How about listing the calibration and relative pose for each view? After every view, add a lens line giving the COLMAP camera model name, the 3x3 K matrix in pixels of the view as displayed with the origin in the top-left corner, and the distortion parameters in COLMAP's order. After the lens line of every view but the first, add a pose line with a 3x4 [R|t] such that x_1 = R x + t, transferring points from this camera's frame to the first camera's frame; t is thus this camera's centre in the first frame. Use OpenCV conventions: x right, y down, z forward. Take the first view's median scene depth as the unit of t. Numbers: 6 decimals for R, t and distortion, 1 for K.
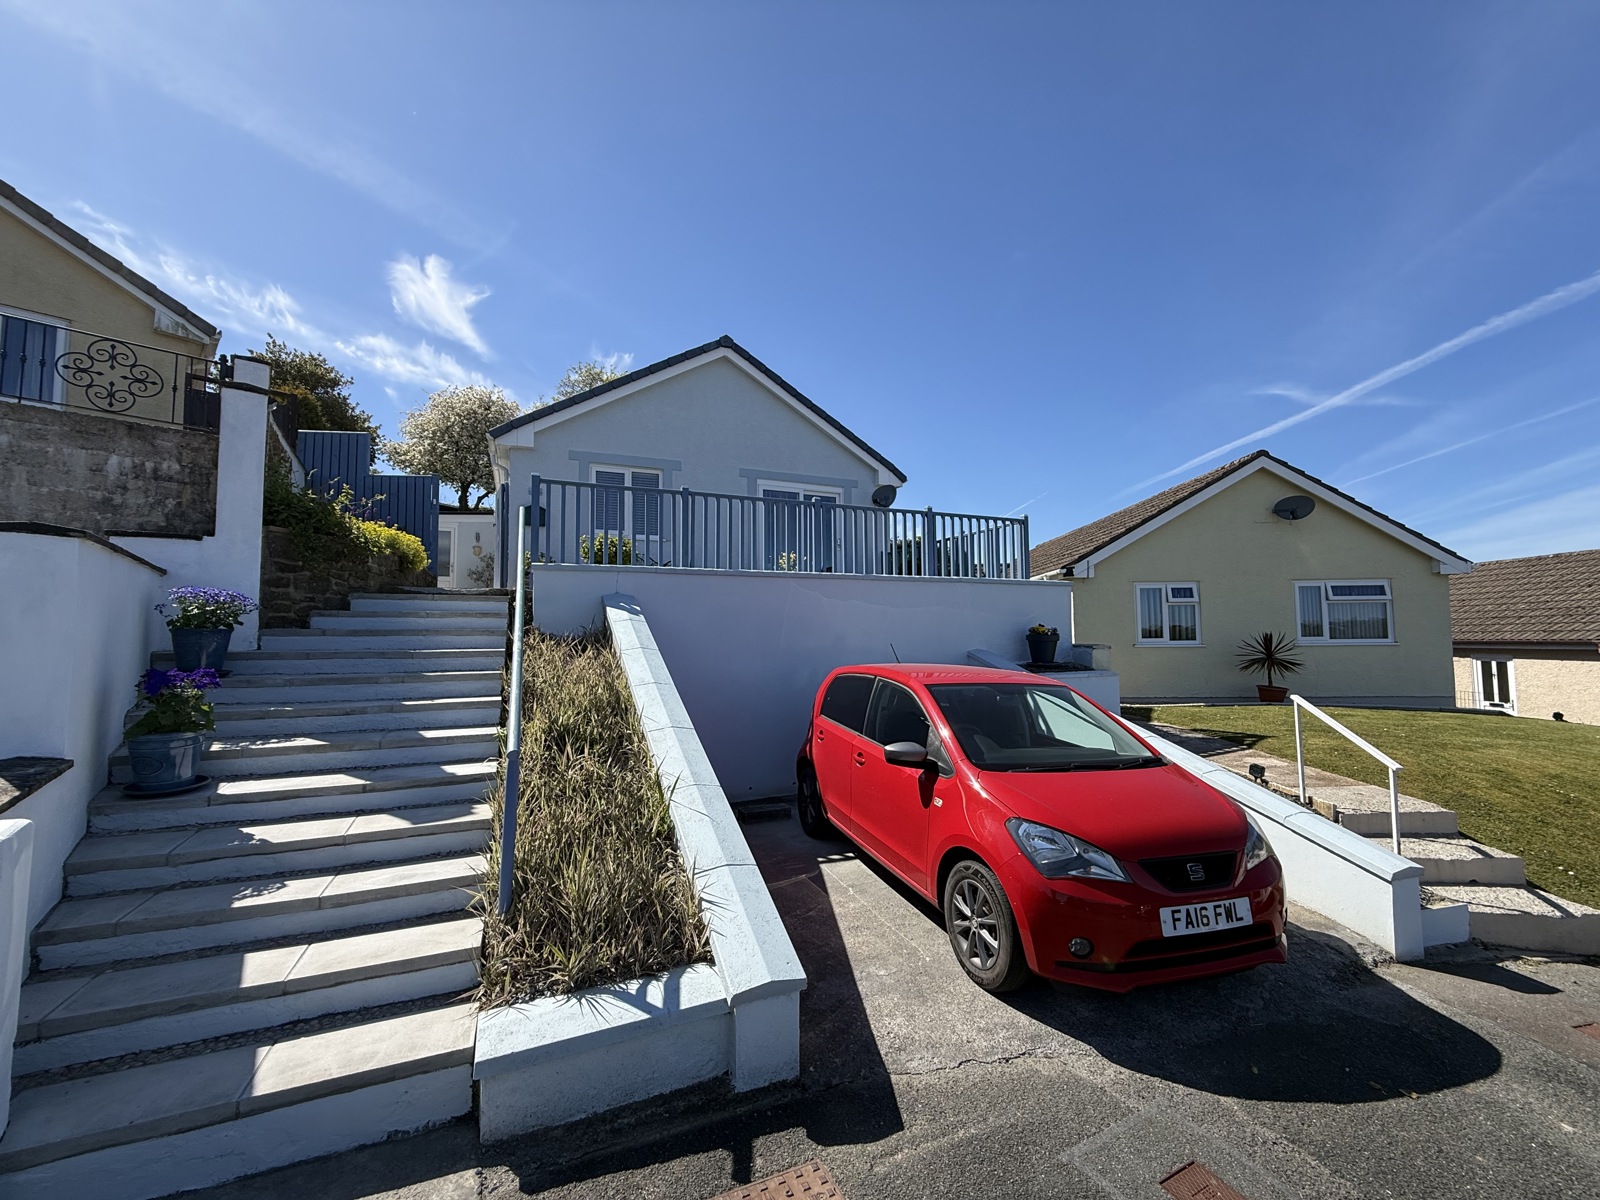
lens RADIAL K [[632.1, 0, 796.6], [0, 632.1, 600.8], [0, 0, 1]] dist [-0.000284, -0.000450]
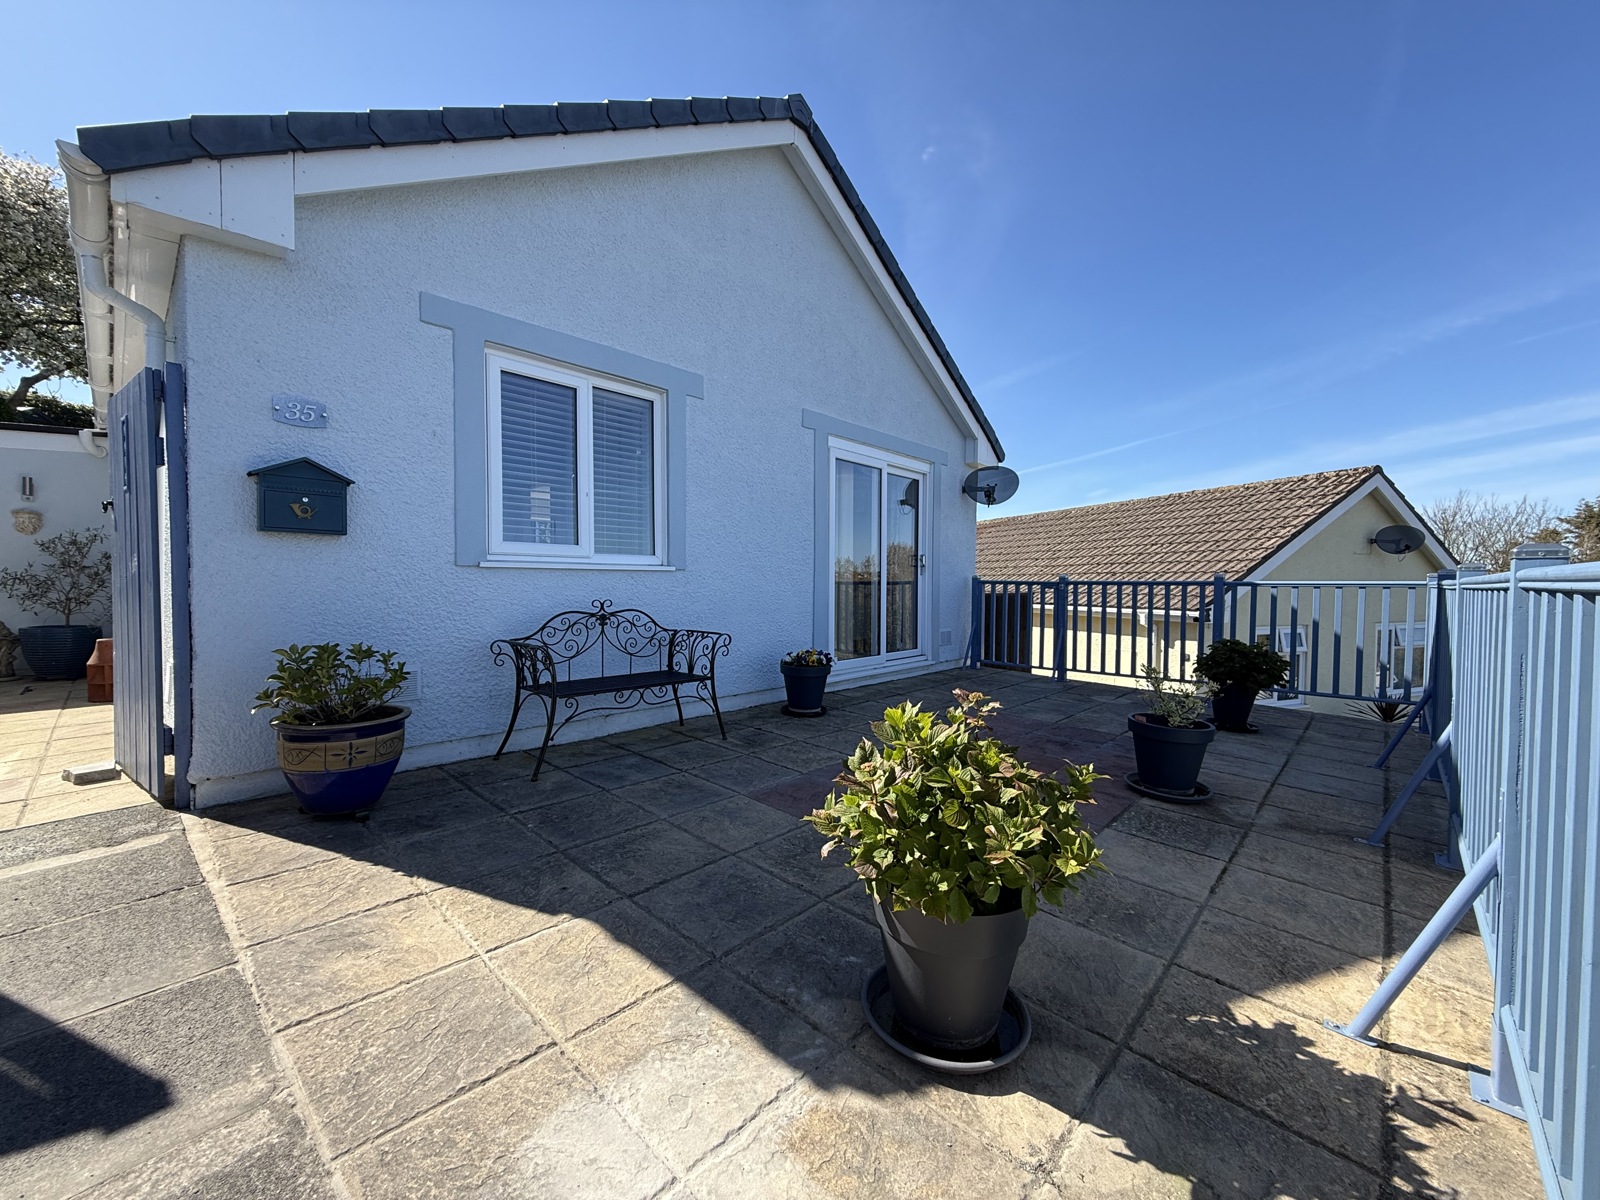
lens RADIAL K [[632.1, 0, 796.6], [0, 632.1, 600.8], [0, 0, 1]] dist [-0.000284, -0.000450]
pose [[0.915663, 0.003595, 0.401931, -0.280310], [-0.039376, 0.995953, 0.080795, -0.104266], [-0.400014, -0.089807, 0.912098, 0.555735]]
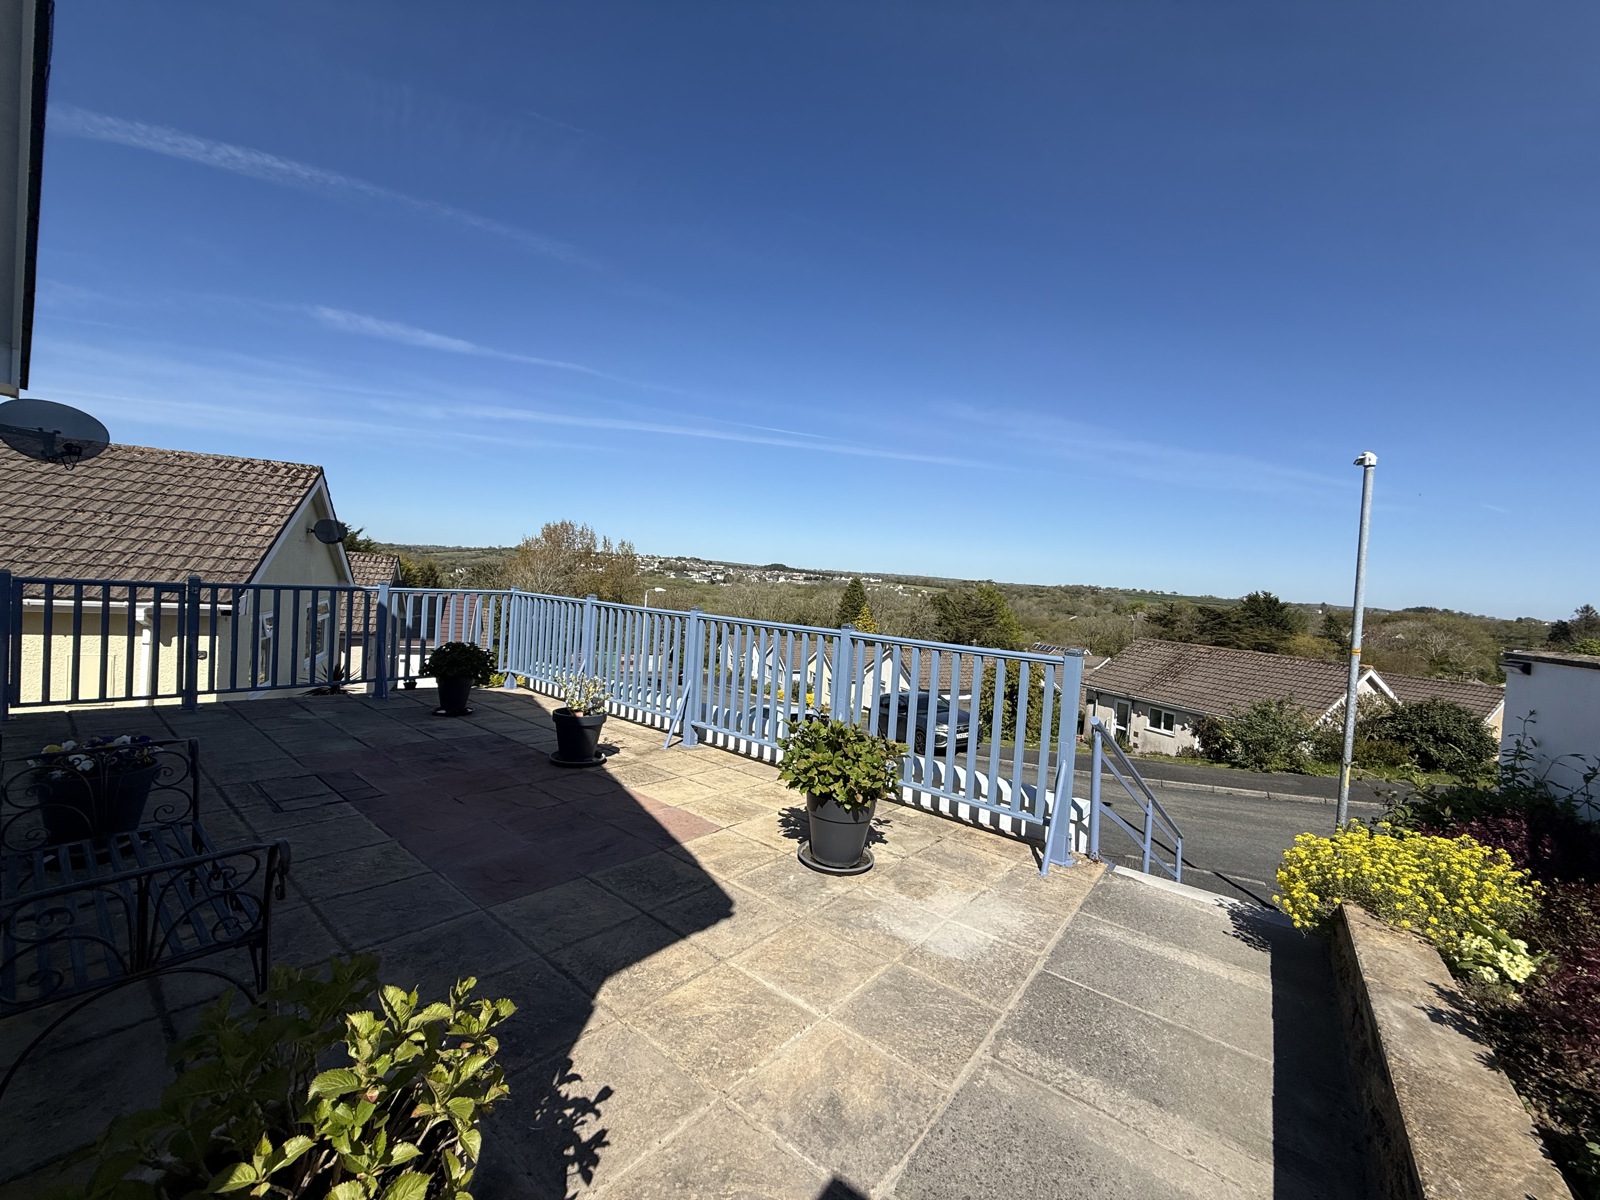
lens RADIAL K [[632.1, 0, 796.6], [0, 632.1, 600.8], [0, 0, 1]] dist [-0.000284, -0.000450]
pose [[-0.472236, -0.047585, 0.880187, -0.455270], [-0.115655, 0.993254, -0.008353, -0.120610], [-0.873852, -0.105743, -0.474554, 0.853774]]
